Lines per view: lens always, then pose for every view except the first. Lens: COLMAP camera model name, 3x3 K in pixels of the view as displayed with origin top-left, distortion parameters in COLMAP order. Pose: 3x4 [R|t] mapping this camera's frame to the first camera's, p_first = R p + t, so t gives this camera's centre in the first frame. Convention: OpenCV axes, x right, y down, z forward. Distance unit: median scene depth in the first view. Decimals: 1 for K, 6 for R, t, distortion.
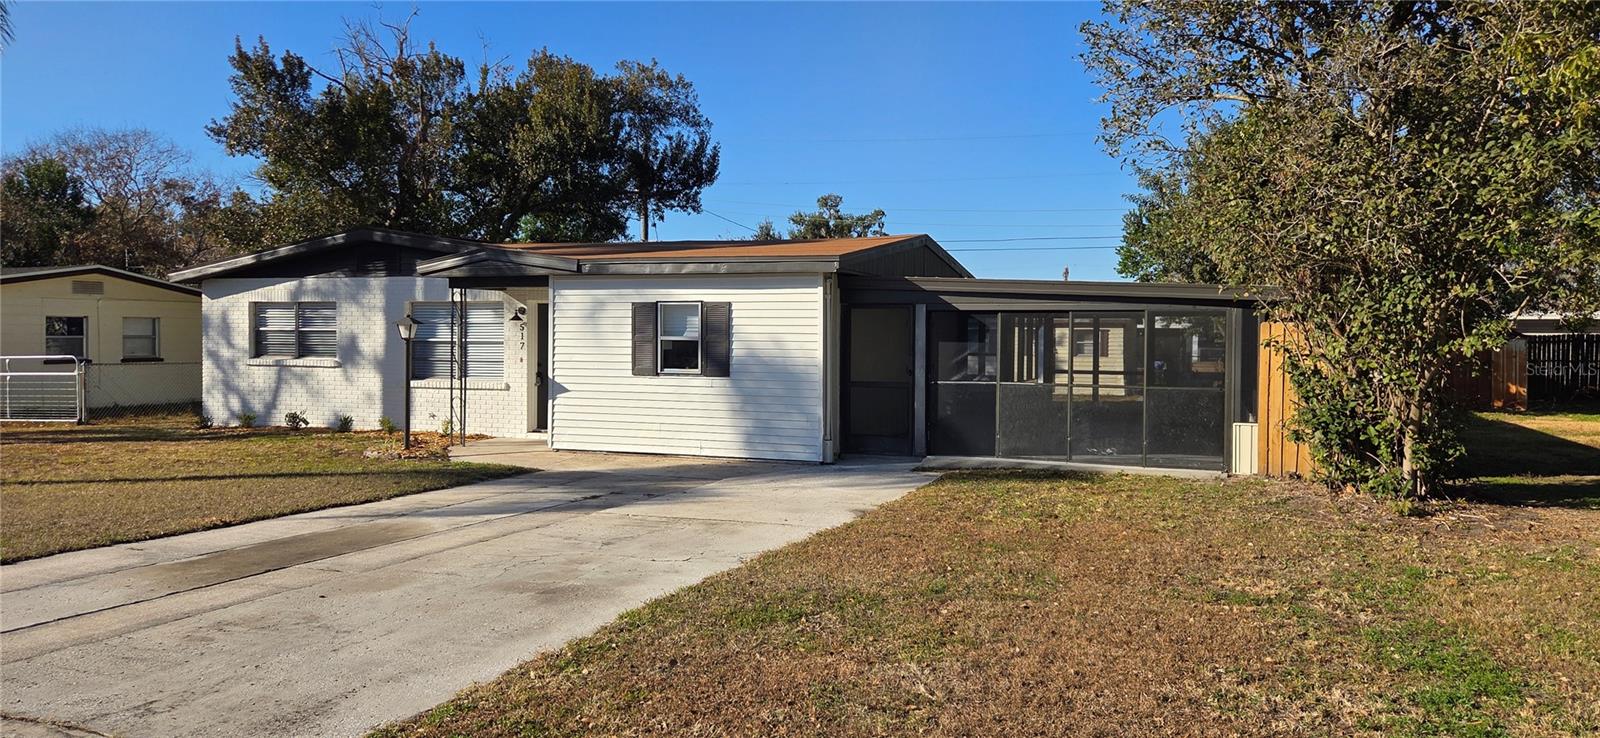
lens RADIAL K [[1056.8, 0, 789.3], [0, 1056.8, 371.1], [0, 0, 1]] dist [0.071521, -0.000846]
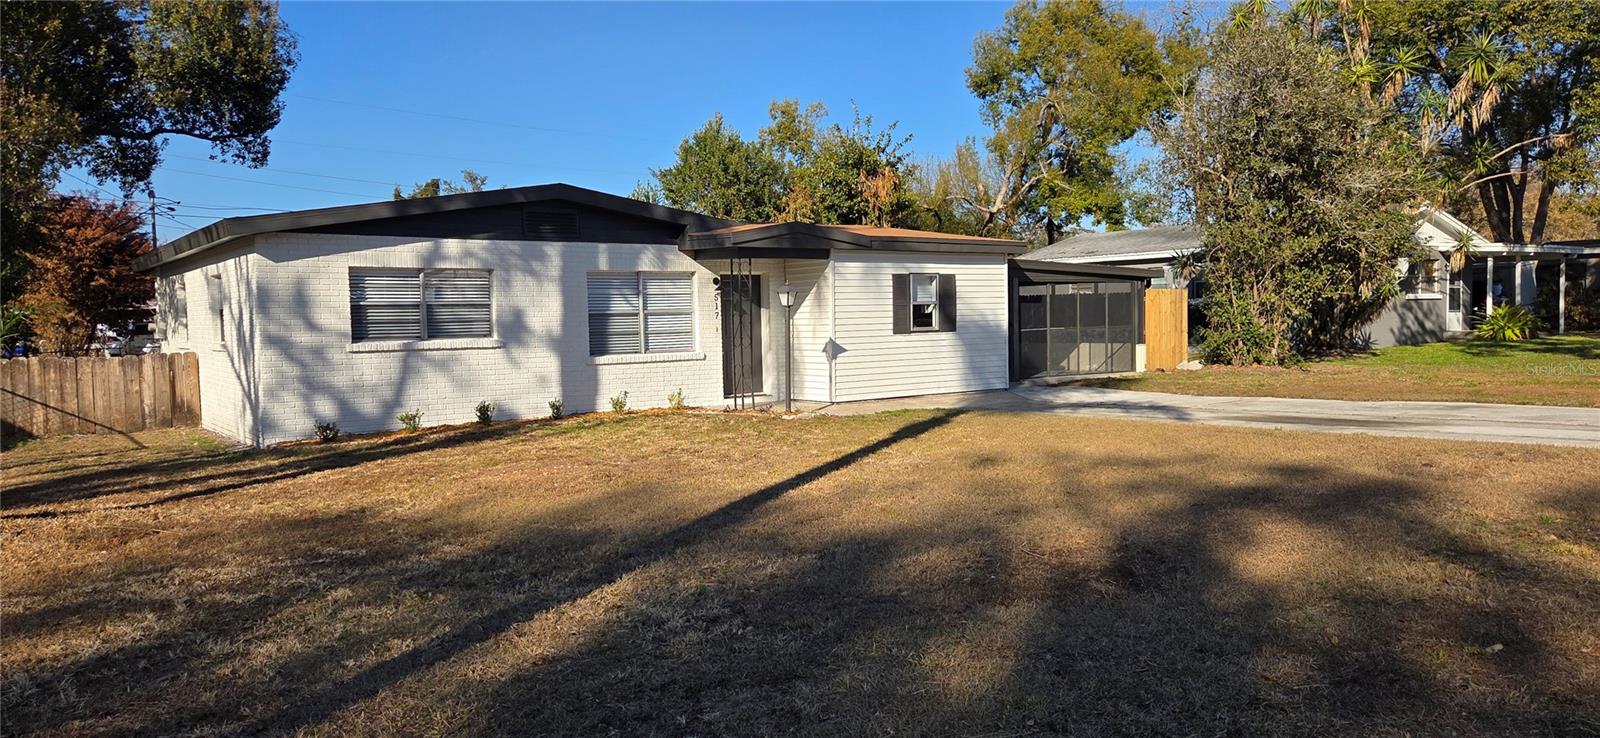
lens RADIAL K [[1056.8, 0, 789.3], [0, 1056.8, 371.1], [0, 0, 1]] dist [0.071521, -0.000846]
pose [[0.530478, -0.063536, 0.845314, -1.043179], [0.051080, 0.997771, 0.042940, -0.009989], [-0.846158, 0.020400, 0.532541, 0.385410]]
